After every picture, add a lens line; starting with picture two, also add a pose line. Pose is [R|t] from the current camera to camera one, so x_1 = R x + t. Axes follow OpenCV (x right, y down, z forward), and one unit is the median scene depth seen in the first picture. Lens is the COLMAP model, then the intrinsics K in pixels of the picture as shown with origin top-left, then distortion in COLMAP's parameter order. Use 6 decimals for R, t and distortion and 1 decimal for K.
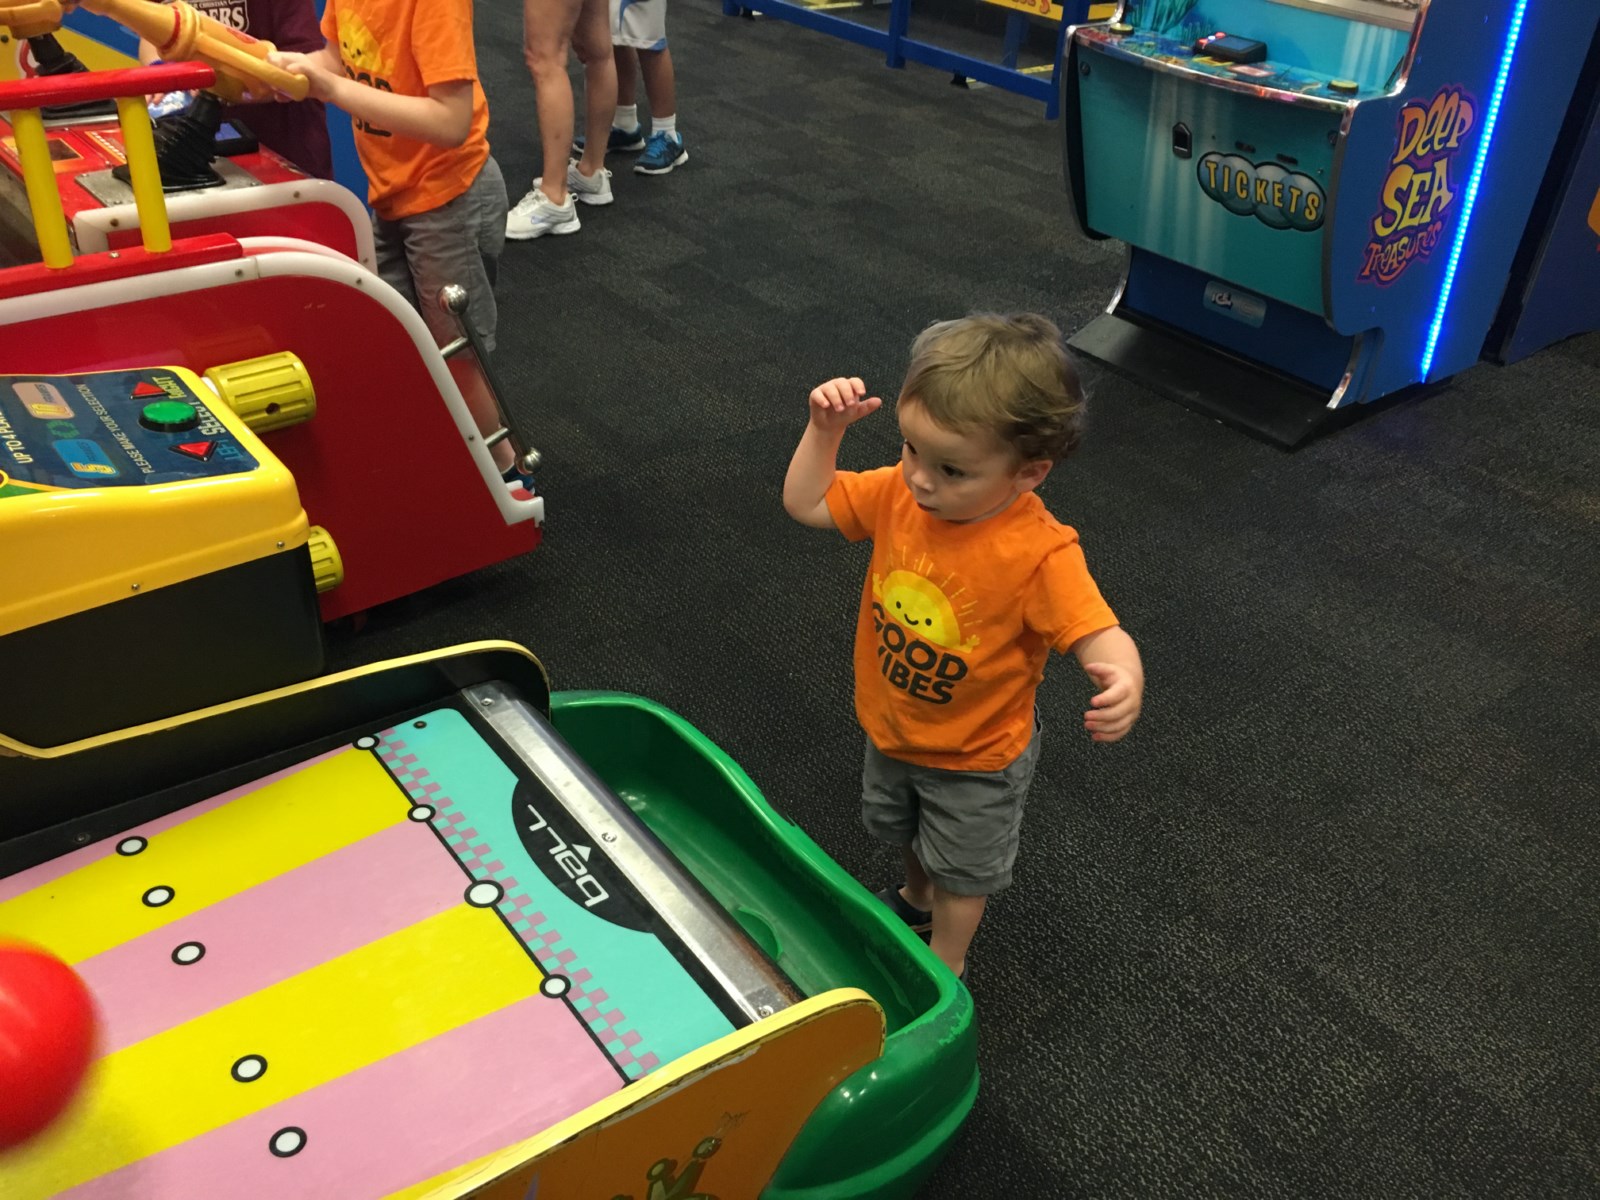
lens RADIAL K [[1359.7, 0, 802.8], [0, 1359.7, 599.6], [0, 0, 1]] dist [0.068671, -0.081900]
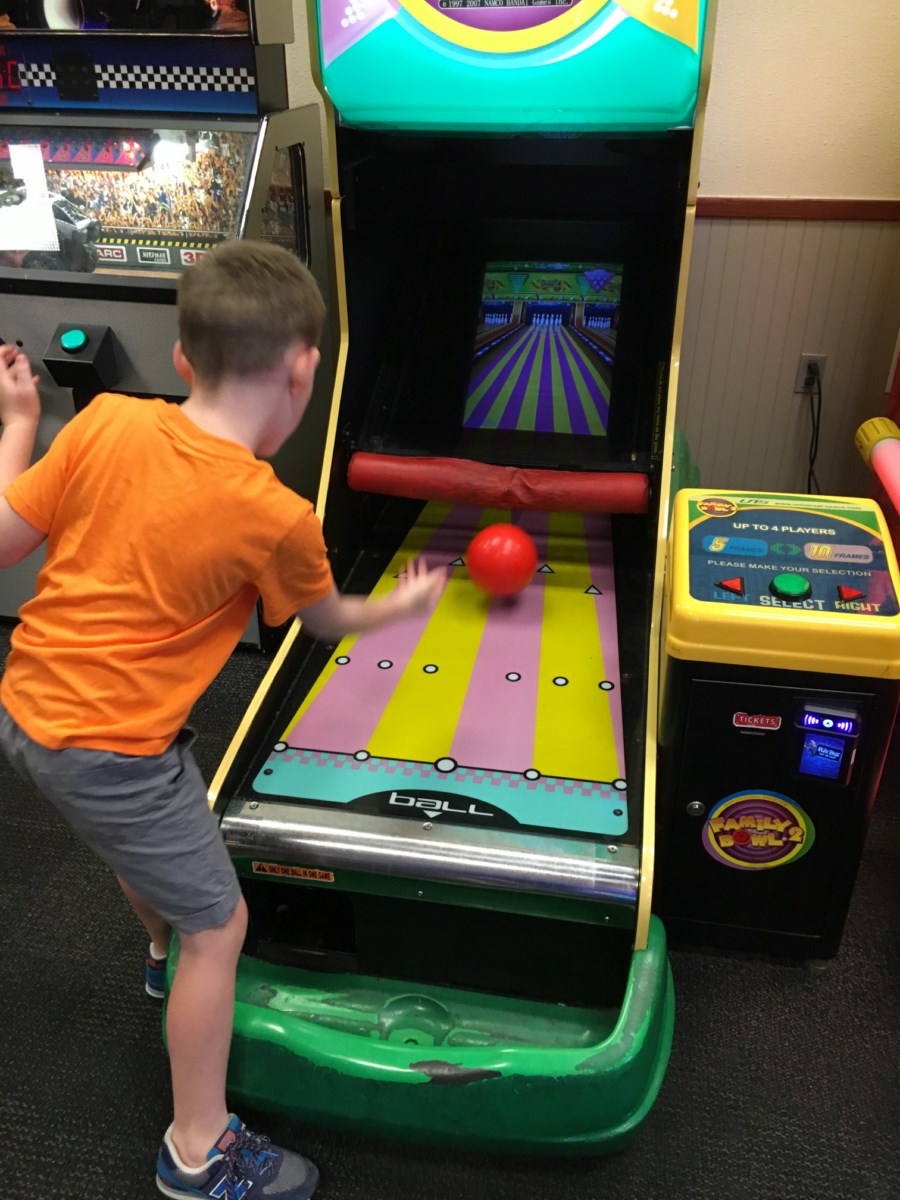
lens RADIAL K [[1019.8, 0, 456.2], [0, 1019.8, 595.3], [0, 0, 1]] dist [0.068671, -0.081900]
pose [[-0.748494, 0.274010, -0.603884, 0.431197], [-0.401280, 0.537843, 0.741417, -0.788449], [0.527950, 0.797273, -0.292617, 1.176000]]
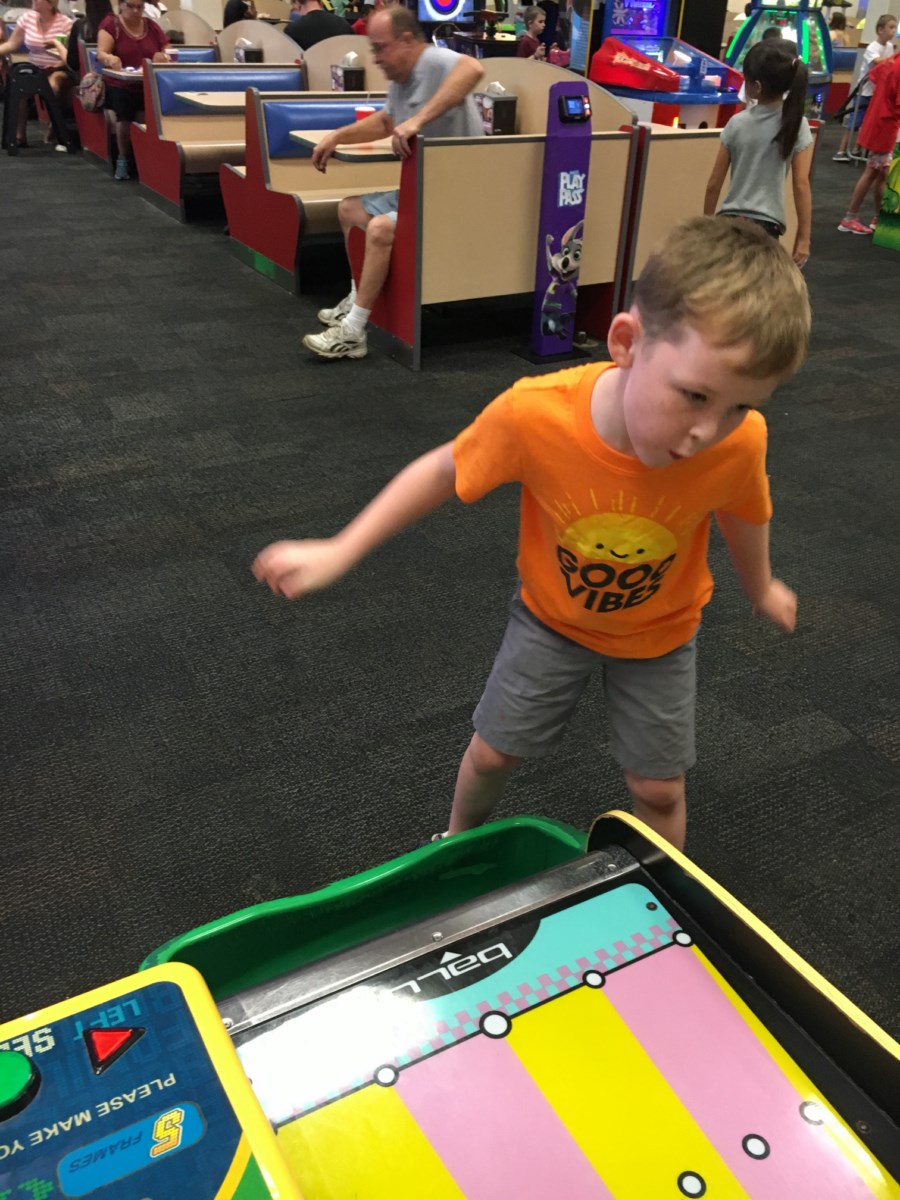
lens RADIAL K [[1019.8, 0, 457.0], [0, 1019.8, 602.3], [0, 0, 1]] dist [0.068671, -0.081900]
pose [[0.161333, -0.554525, 0.816379, -0.741986], [0.517676, 0.751826, 0.408374, -0.425886], [-0.840228, 0.356735, 0.408358, 0.525706]]
